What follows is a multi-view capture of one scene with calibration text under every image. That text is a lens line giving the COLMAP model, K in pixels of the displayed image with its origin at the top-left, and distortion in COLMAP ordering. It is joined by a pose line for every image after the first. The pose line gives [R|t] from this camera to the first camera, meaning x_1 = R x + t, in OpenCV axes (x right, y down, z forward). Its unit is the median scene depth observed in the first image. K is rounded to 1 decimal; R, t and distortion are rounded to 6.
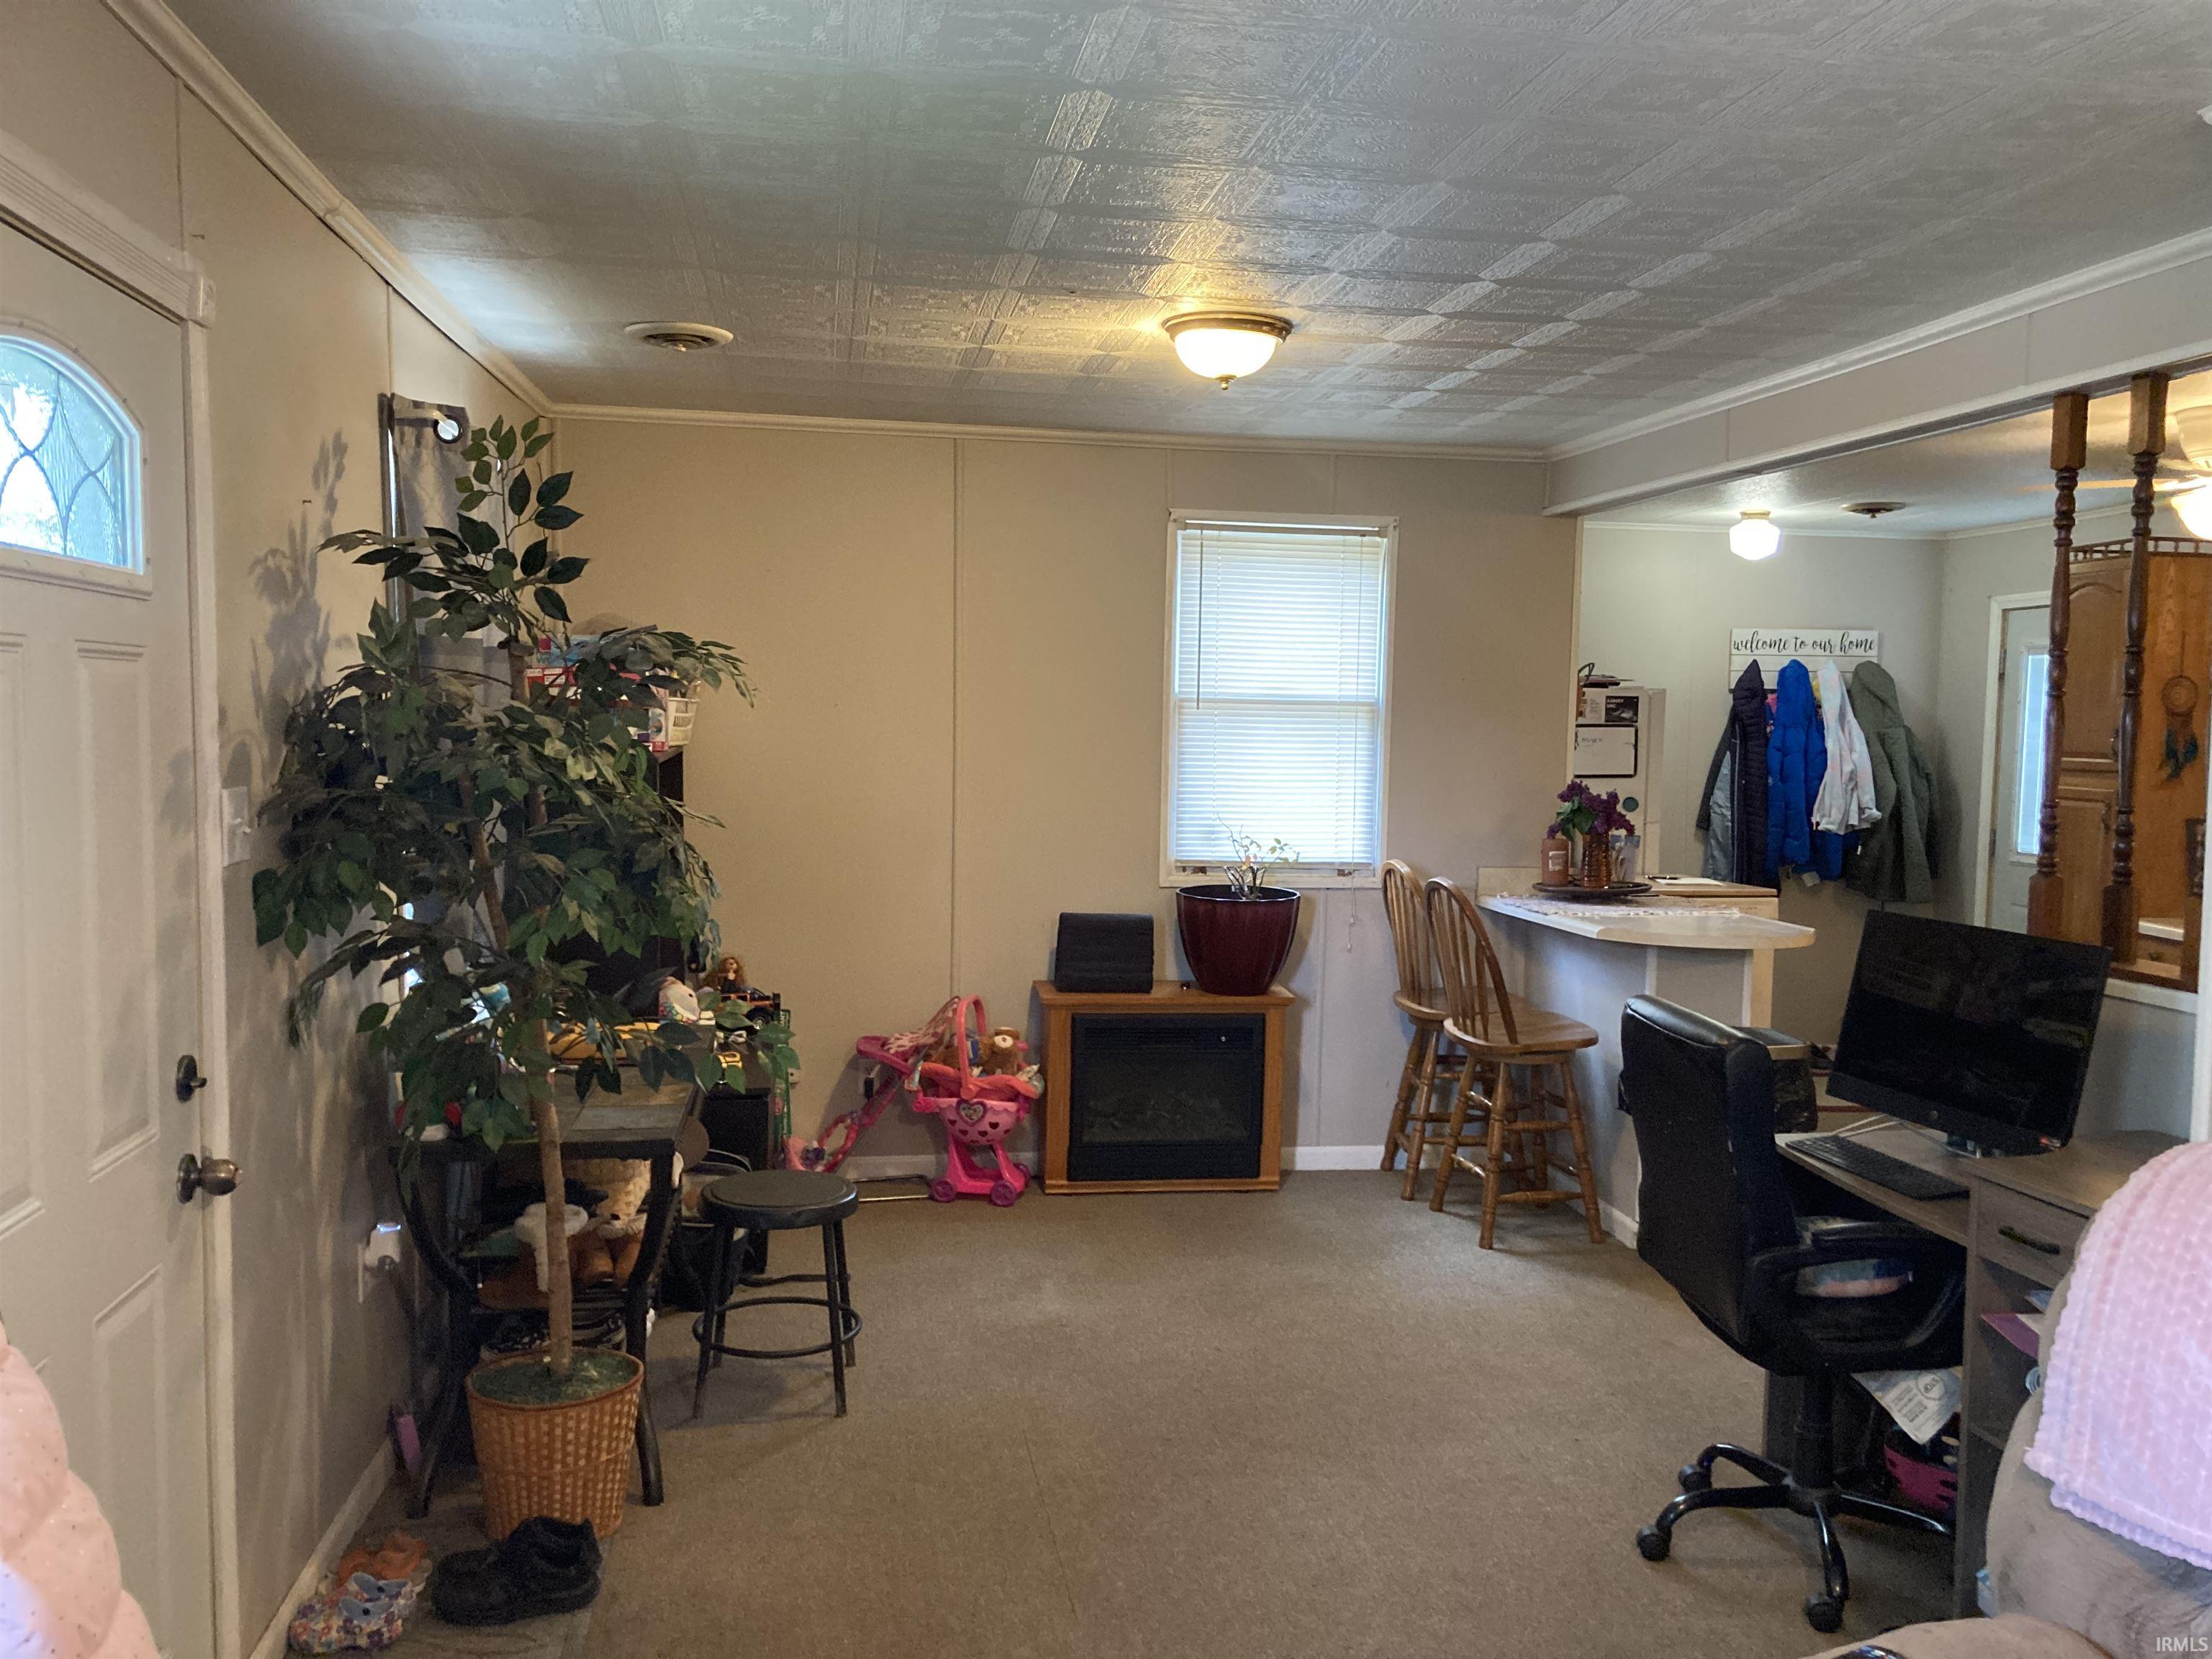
lens RADIAL K [[1793.6, 0, 1043.7], [0, 1793.6, 771.8], [0, 0, 1]] dist [-0.008430, -0.009640]
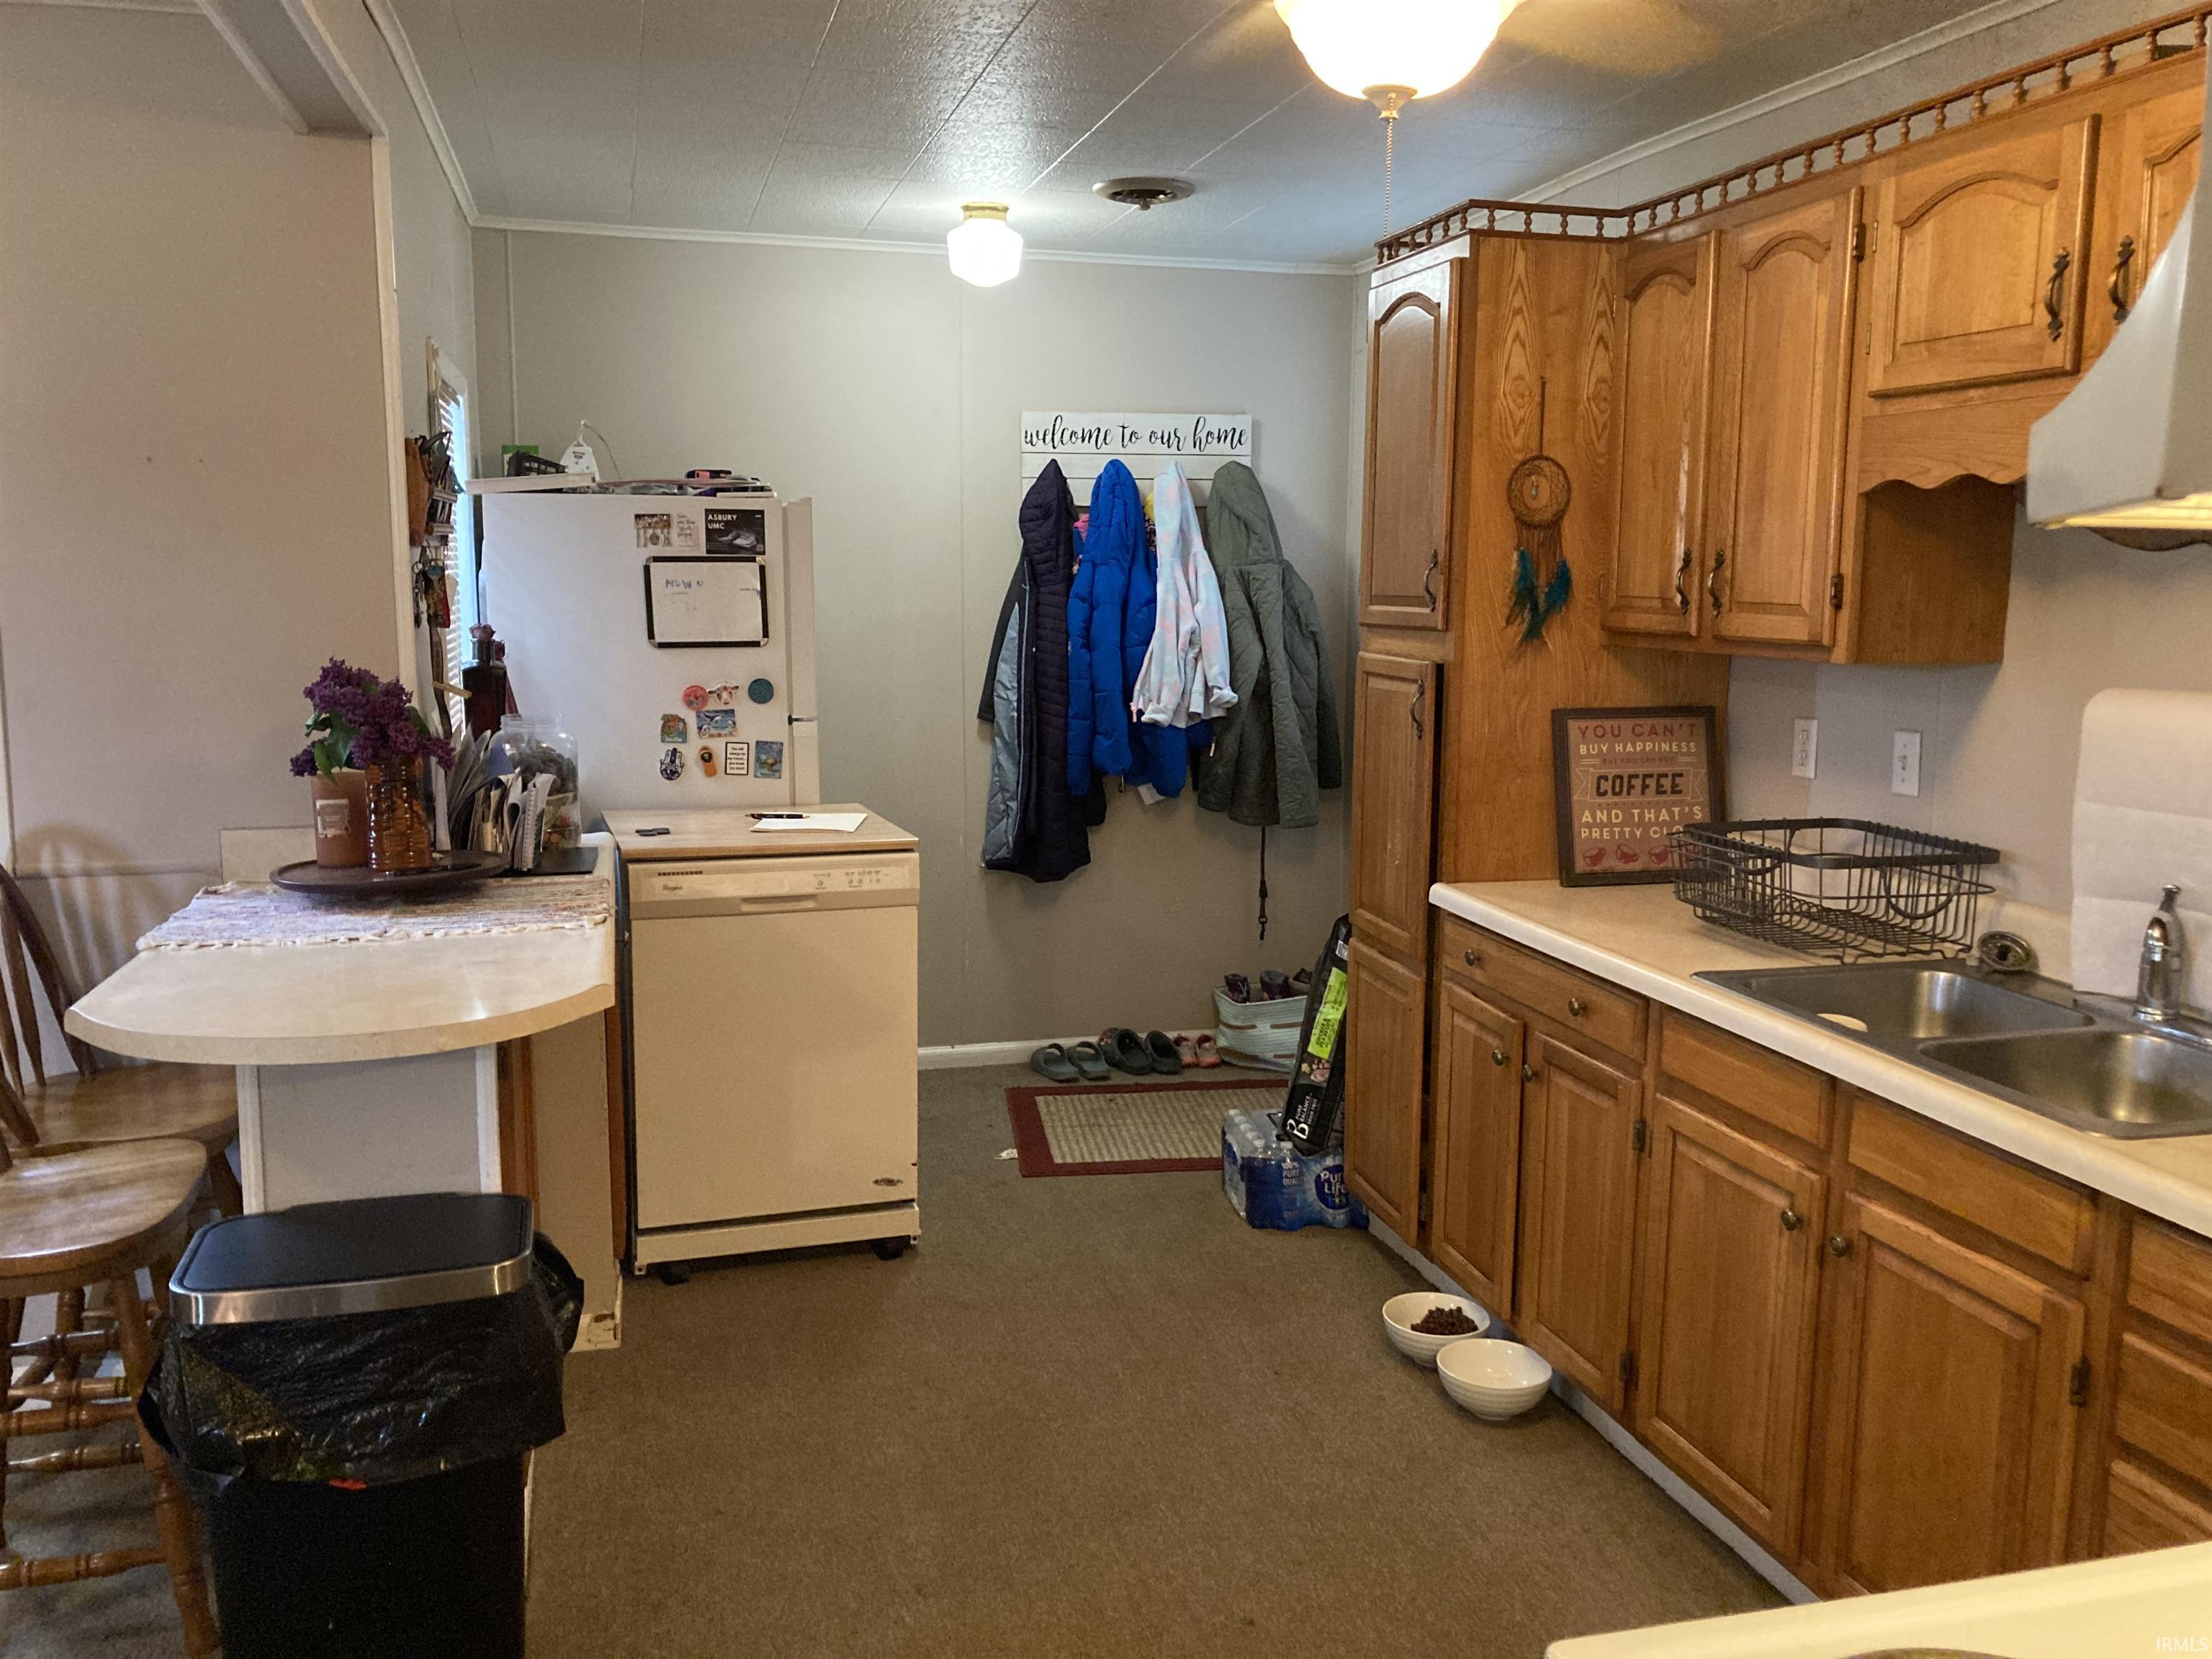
lens RADIAL K [[1793.6, 0, 1106.7], [0, 1793.6, 821.0], [0, 0, 1]] dist [-0.008430, -0.009640]
pose [[0.991694, -0.025083, 0.126152, 0.334583], [0.012089, 0.994636, 0.102729, 0.001010], [-0.128052, -0.100350, 0.986678, 0.348554]]
